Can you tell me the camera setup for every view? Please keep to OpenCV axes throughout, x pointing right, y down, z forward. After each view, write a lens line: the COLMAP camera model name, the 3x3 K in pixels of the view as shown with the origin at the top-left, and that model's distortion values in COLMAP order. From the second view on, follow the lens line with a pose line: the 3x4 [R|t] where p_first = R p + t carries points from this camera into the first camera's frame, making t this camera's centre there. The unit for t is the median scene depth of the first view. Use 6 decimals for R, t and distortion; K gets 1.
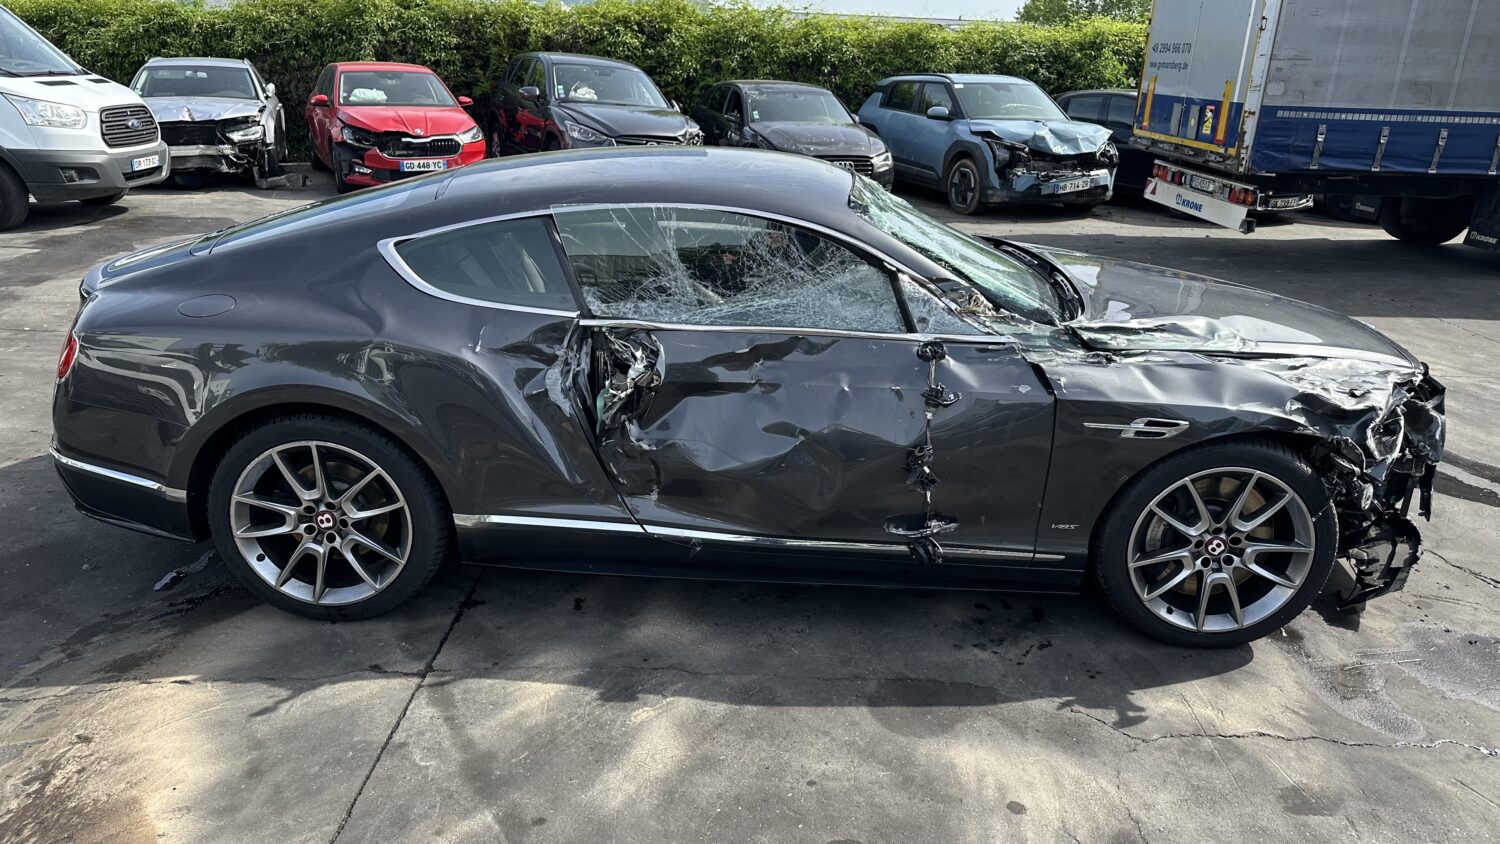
lens RADIAL K [[1032.2, 0, 750.0], [0, 1032.2, 422.0], [0, 0, 1]] dist [0.072700, -0.107618]
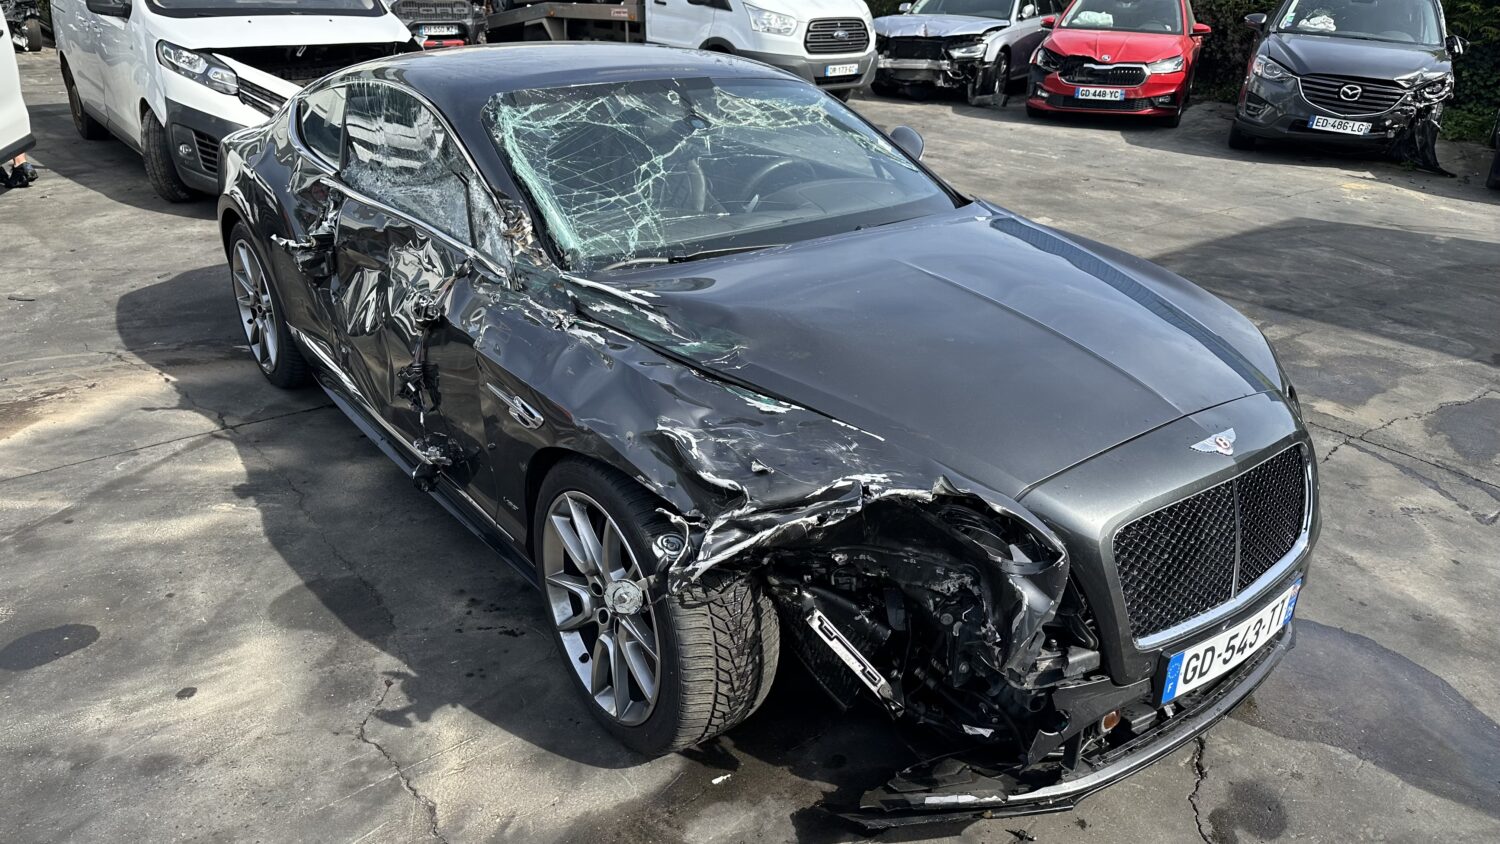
lens RADIAL K [[1032.2, 0, 750.0], [0, 1032.2, 422.0], [0, 0, 1]] dist [0.072700, -0.107618]
pose [[0.636430, 0.307308, -0.707474, 0.357613], [-0.265561, 0.948431, 0.173080, -0.058990], [0.724179, 0.077725, 0.685218, 0.193907]]
